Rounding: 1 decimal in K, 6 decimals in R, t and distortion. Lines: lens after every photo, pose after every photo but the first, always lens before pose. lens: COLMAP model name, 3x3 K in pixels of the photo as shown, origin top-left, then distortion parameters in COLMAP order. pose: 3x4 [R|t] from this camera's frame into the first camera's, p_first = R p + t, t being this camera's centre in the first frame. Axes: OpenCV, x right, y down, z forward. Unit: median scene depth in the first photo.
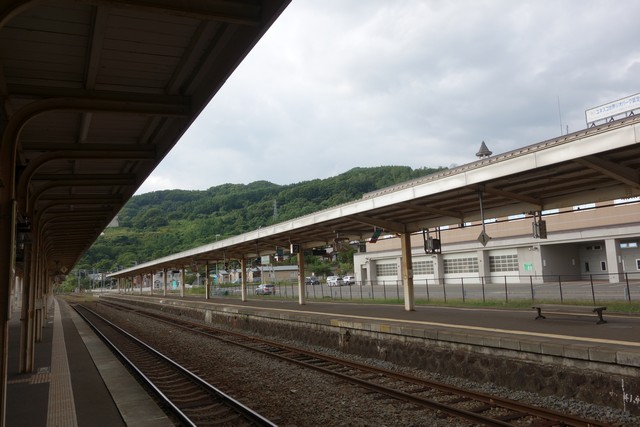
lens RADIAL K [[500.6, 0, 321.6], [0, 500.6, 212.9], [0, 0, 1]] dist [-0.001645, -0.007416]
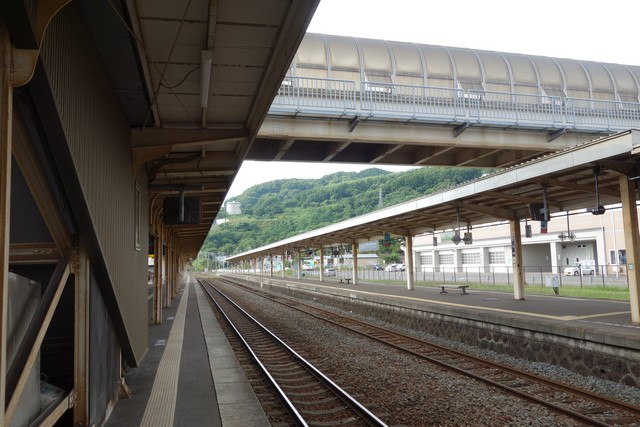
lens RADIAL K [[500.6, 0, 321.6], [0, 500.6, 212.9], [0, 0, 1]] dist [-0.001645, -0.007416]
pose [[0.973386, -0.000518, -0.229170, 0.218129], [0.007368, 0.999551, 0.029035, -0.058927], [0.229052, -0.029951, 0.972953, -0.391131]]
